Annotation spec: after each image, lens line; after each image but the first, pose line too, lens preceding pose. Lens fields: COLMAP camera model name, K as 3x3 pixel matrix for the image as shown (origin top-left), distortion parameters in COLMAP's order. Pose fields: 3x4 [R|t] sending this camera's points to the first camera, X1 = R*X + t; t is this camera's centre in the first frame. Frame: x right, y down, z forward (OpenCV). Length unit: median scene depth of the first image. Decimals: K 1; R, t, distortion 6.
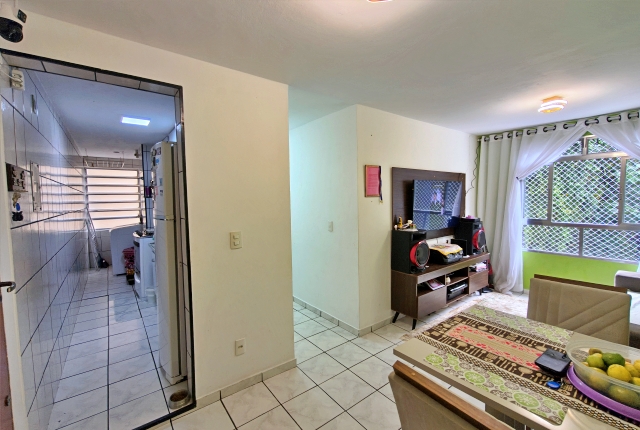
lens RADIAL K [[273.5, 0, 321.3], [0, 273.5, 212.7], [0, 0, 1]] dist [0.001084, -0.001625]
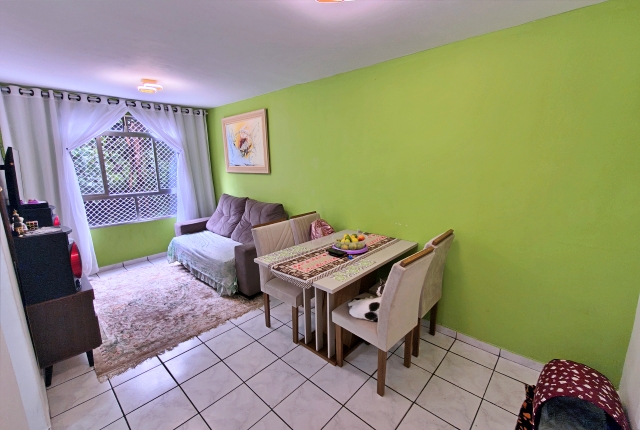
lens RADIAL K [[273.5, 0, 321.3], [0, 273.5, 212.7], [0, 0, 1]] dist [0.001084, -0.001625]
pose [[-0.174975, -0.174212, 0.969038, -0.390583], [0.065894, 0.979942, 0.188071, -0.054161], [-0.982365, 0.096761, -0.159986, 0.497401]]
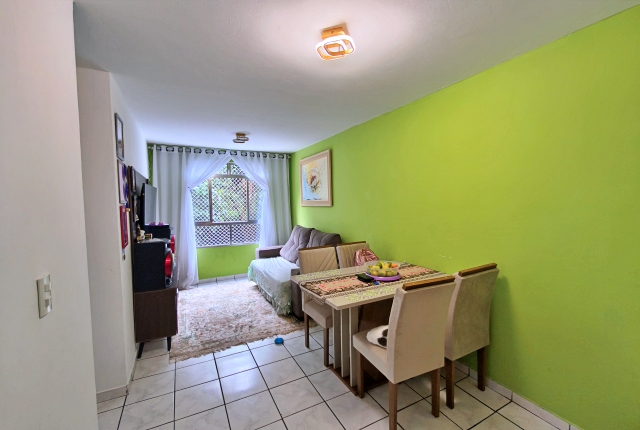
lens RADIAL K [[273.5, 0, 321.3], [0, 273.5, 212.7], [0, 0, 1]] dist [0.001084, -0.001625]
pose [[0.174834, -0.031882, 0.984082, -0.456979], [0.066234, 0.997592, 0.020552, -0.009092], [-0.982368, 0.061586, 0.176524, 0.323572]]
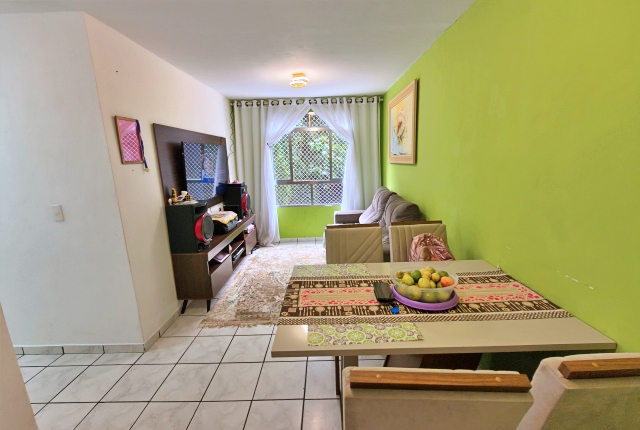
lens RADIAL K [[273.5, 0, 321.3], [0, 273.5, 212.7], [0, 0, 1]] dist [0.001084, -0.001625]
pose [[0.615218, -0.159417, 0.772071, -0.082180], [0.064870, 0.986257, 0.151950, -0.008011], [-0.785683, -0.043398, 0.617105, 0.162752]]
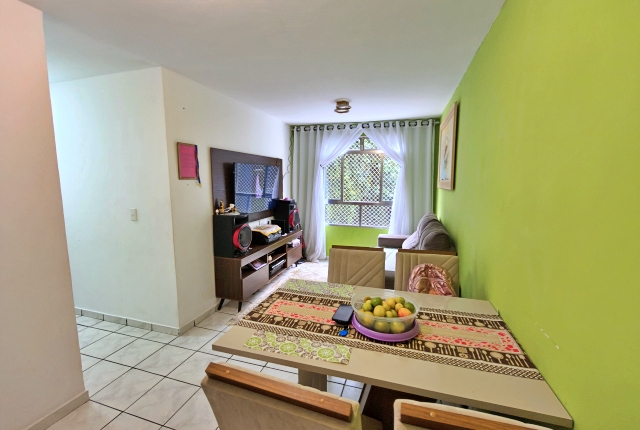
lens RADIAL K [[273.5, 0, 321.3], [0, 273.5, 212.7], [0, 0, 1]] dist [0.001084, -0.001625]
pose [[0.815381, -0.052319, 0.576556, 0.020830], [0.015439, 0.997519, 0.068686, -0.004025], [-0.578719, -0.047104, 0.814166, 0.017777]]
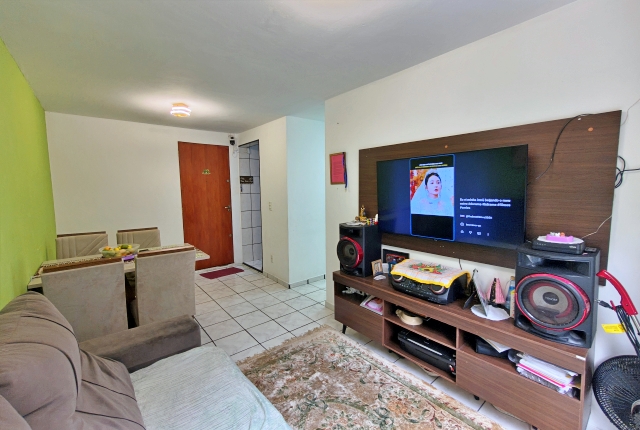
lens RADIAL K [[273.5, 0, 321.3], [0, 273.5, 212.7], [0, 0, 1]] dist [0.001084, -0.001625]
pose [[0.033538, 0.104891, -0.993918, 1.199250], [-0.041407, 0.993769, 0.103478, -0.054621], [0.998579, 0.037685, 0.037672, 0.894189]]
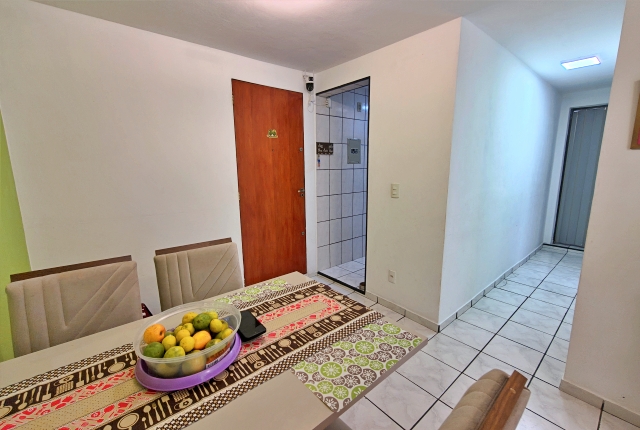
lens RADIAL K [[273.5, 0, 321.3], [0, 273.5, 212.7], [0, 0, 1]] dist [0.001084, -0.001625]
pose [[0.045954, 0.188613, -0.980976, 0.607456], [-0.046365, 0.981357, 0.186515, -0.012042], [0.997867, 0.036912, 0.053842, 0.418219]]
